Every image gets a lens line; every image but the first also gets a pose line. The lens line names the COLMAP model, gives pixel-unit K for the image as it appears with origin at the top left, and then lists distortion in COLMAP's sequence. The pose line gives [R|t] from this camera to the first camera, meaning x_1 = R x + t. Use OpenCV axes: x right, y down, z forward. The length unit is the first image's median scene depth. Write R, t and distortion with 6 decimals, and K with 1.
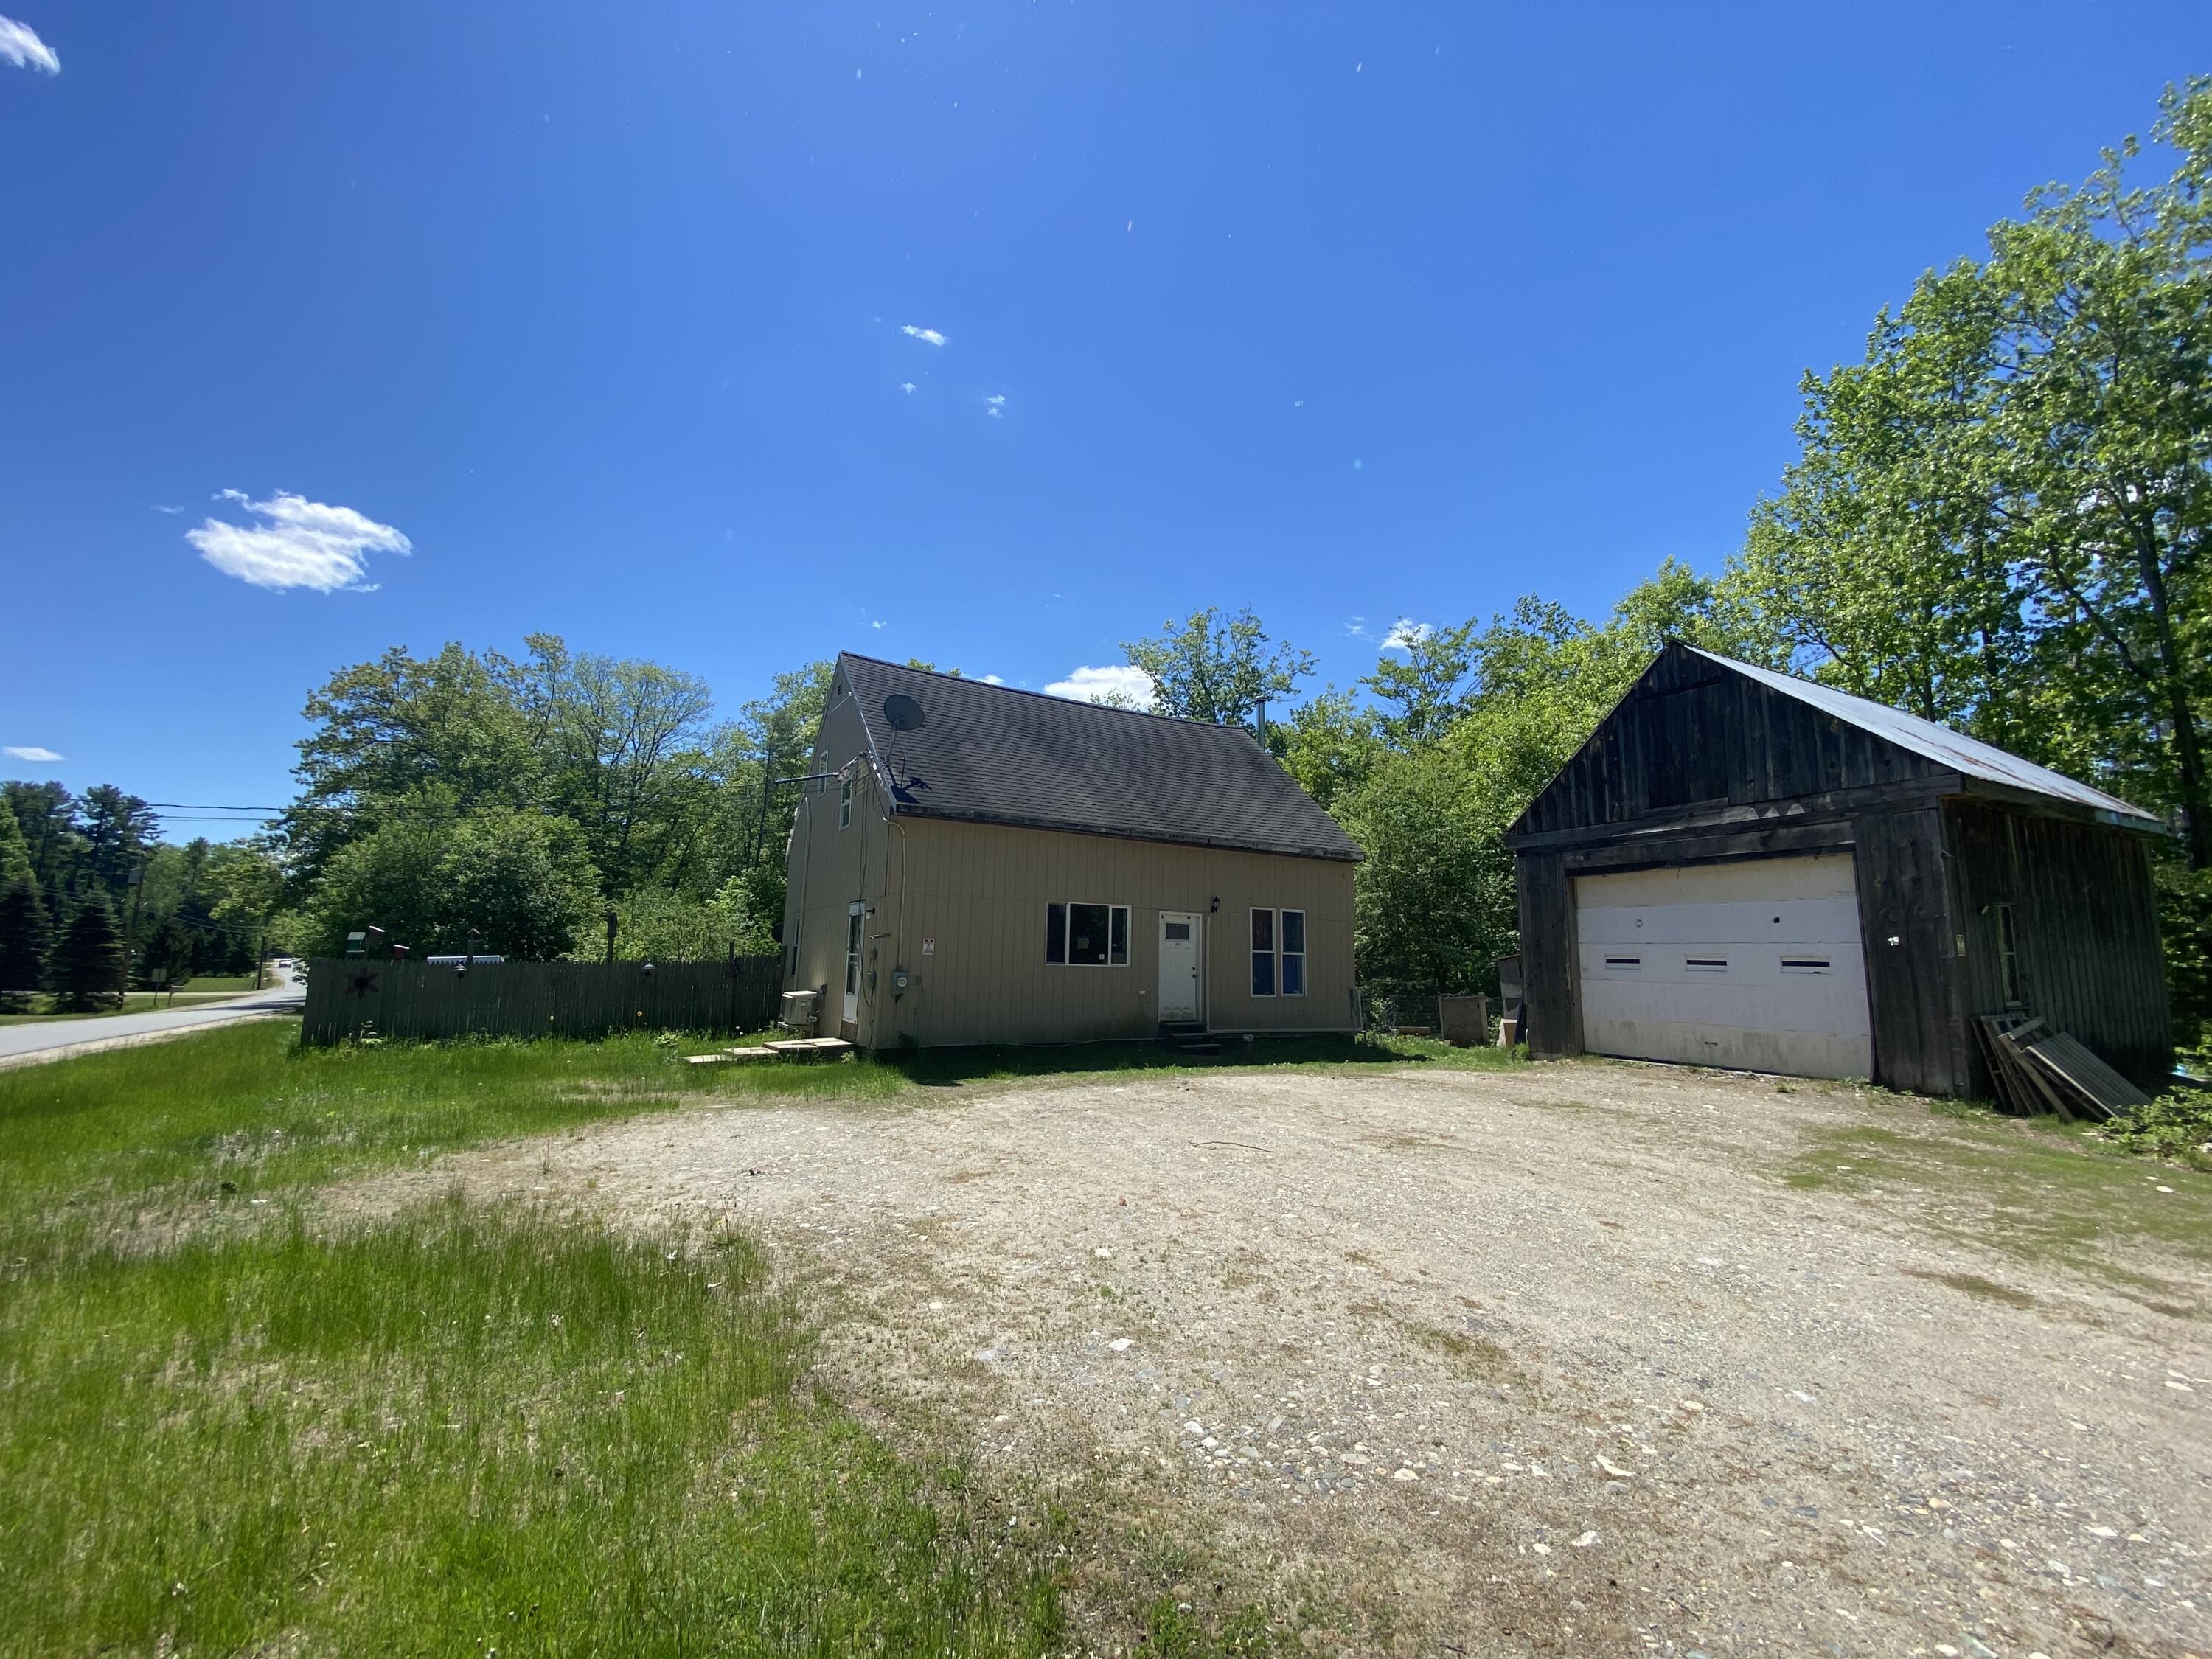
lens RADIAL K [[877.2, 0, 1026.2], [0, 877.2, 836.8], [0, 0, 1]] dist [0.000957, -0.000133]
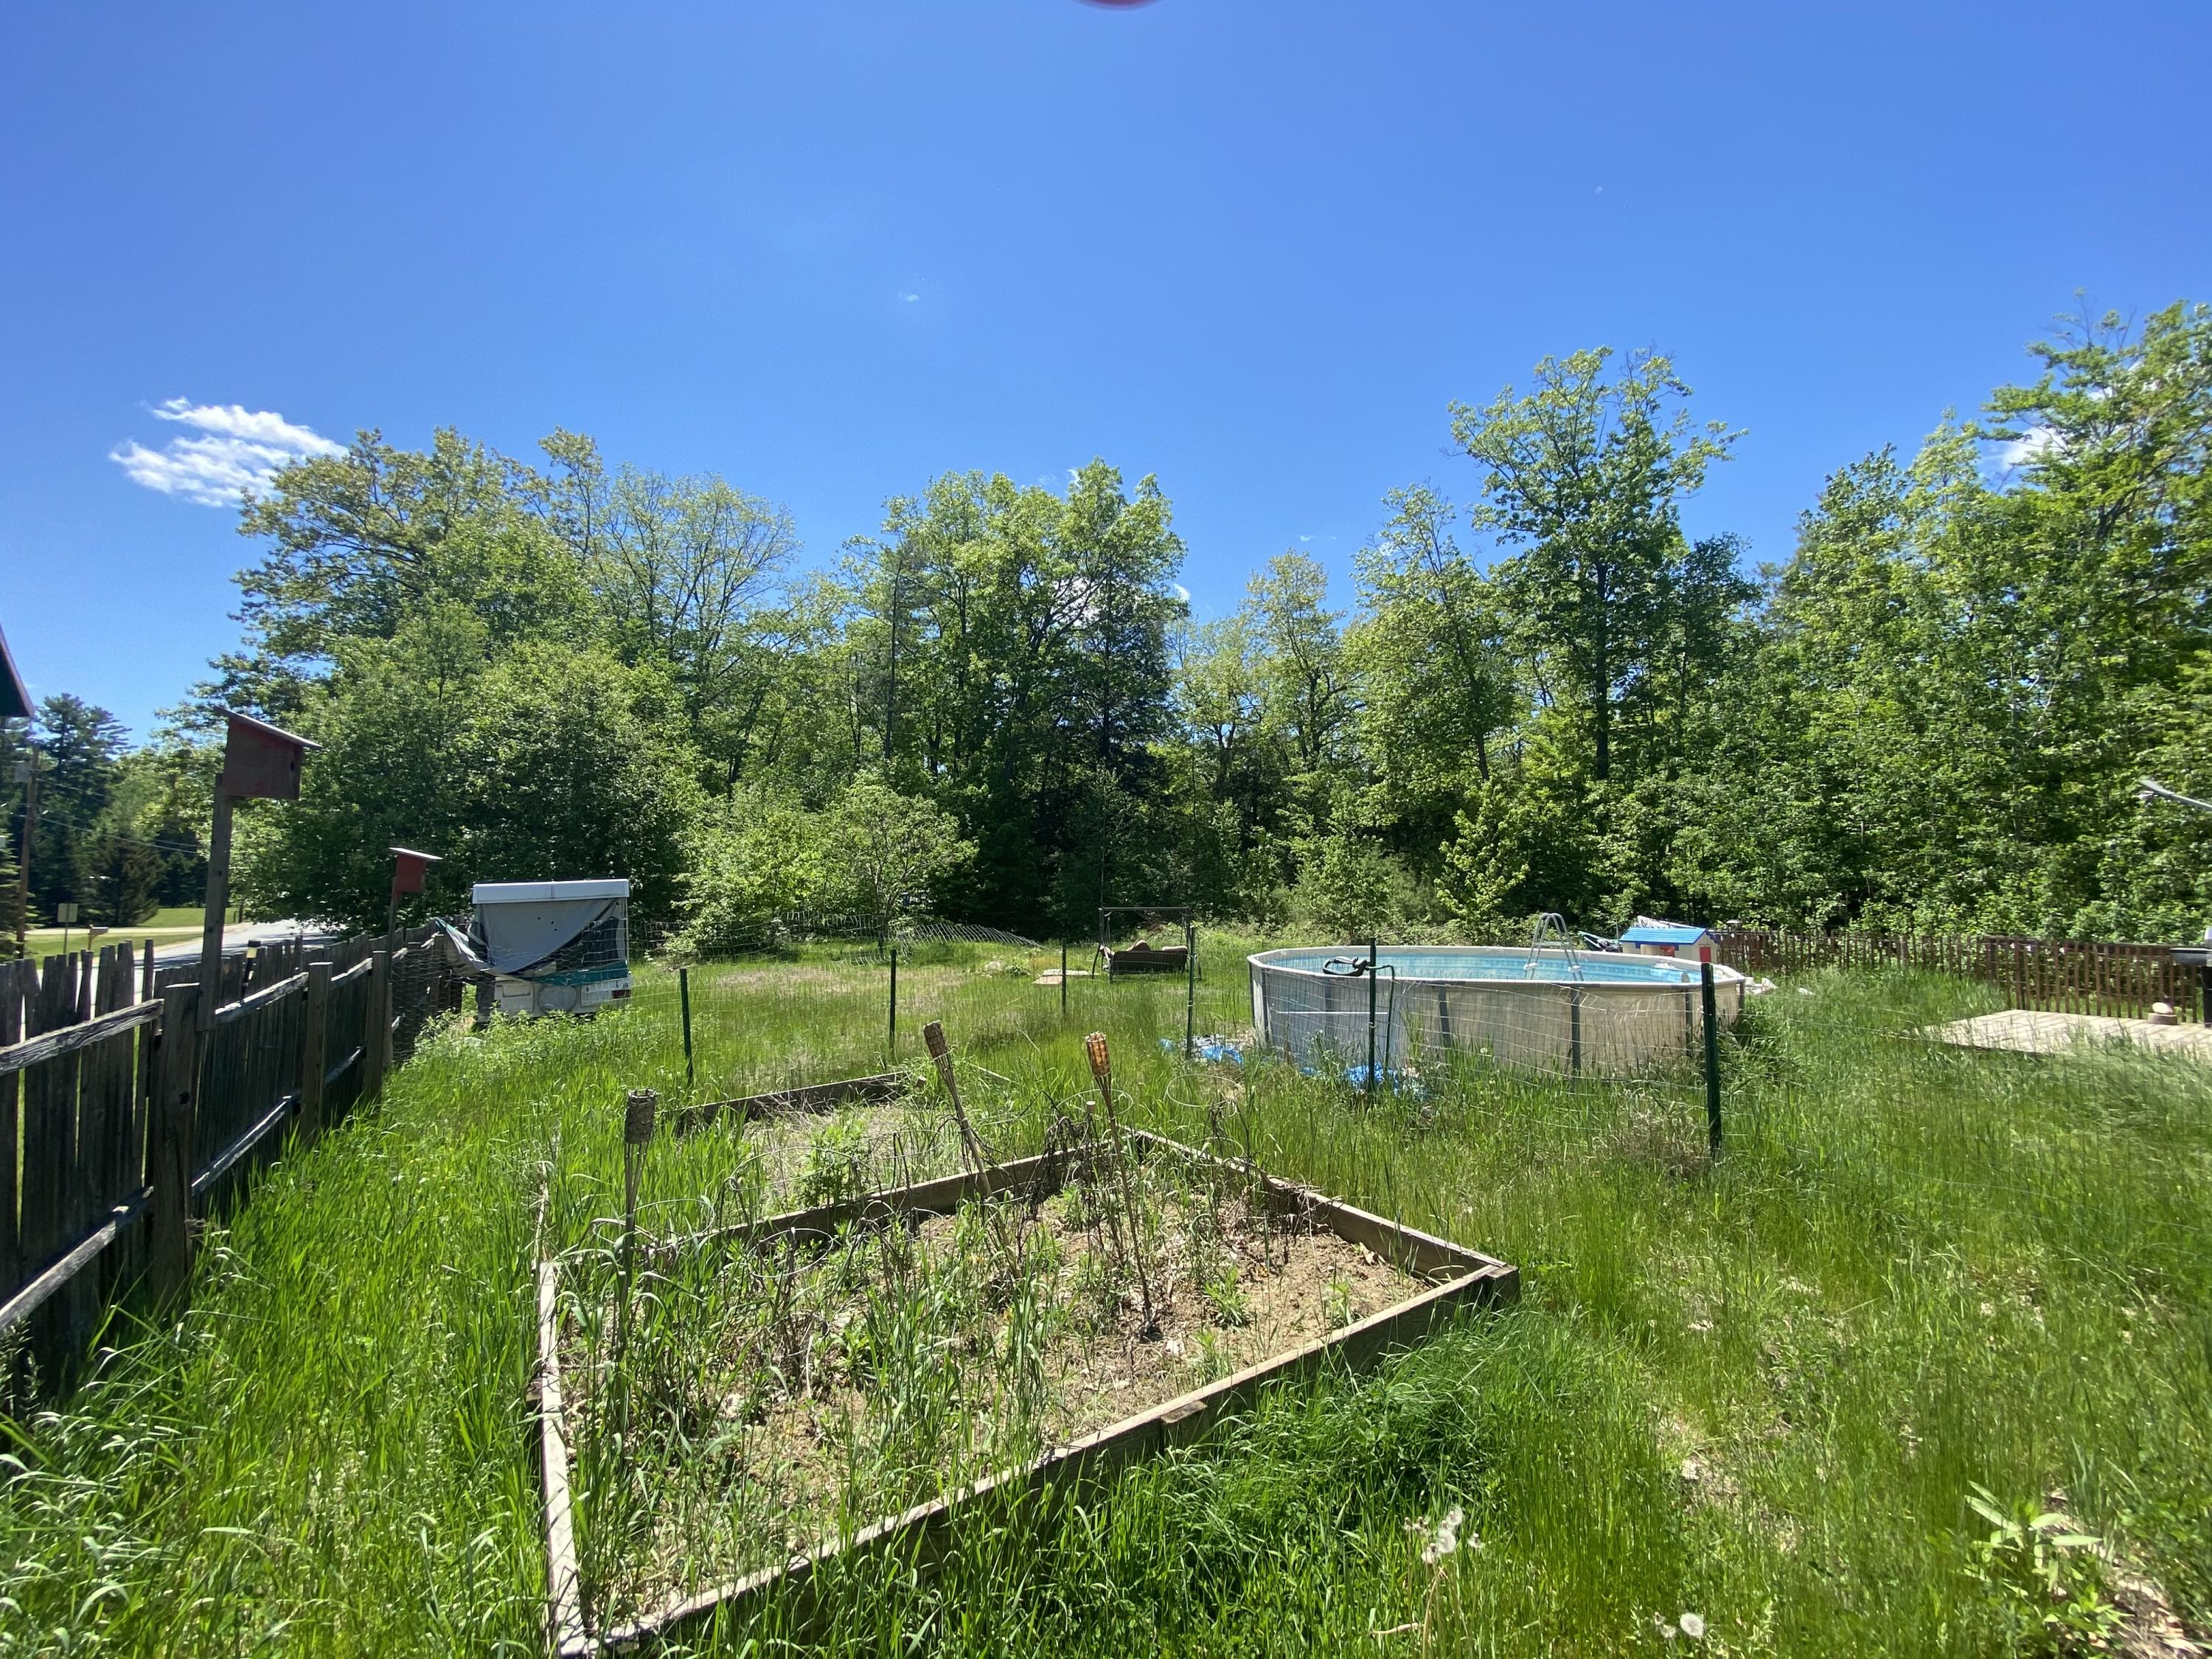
lens RADIAL K [[895.0, 0, 1073.0], [0, 895.0, 862.4], [0, 0, 1]] dist [-0.013948, -0.000697]
pose [[0.999634, -0.010083, 0.025098, -0.190152], [0.006995, 0.992725, 0.120201, 0.037276], [-0.026127, -0.119982, 0.992432, 0.265976]]
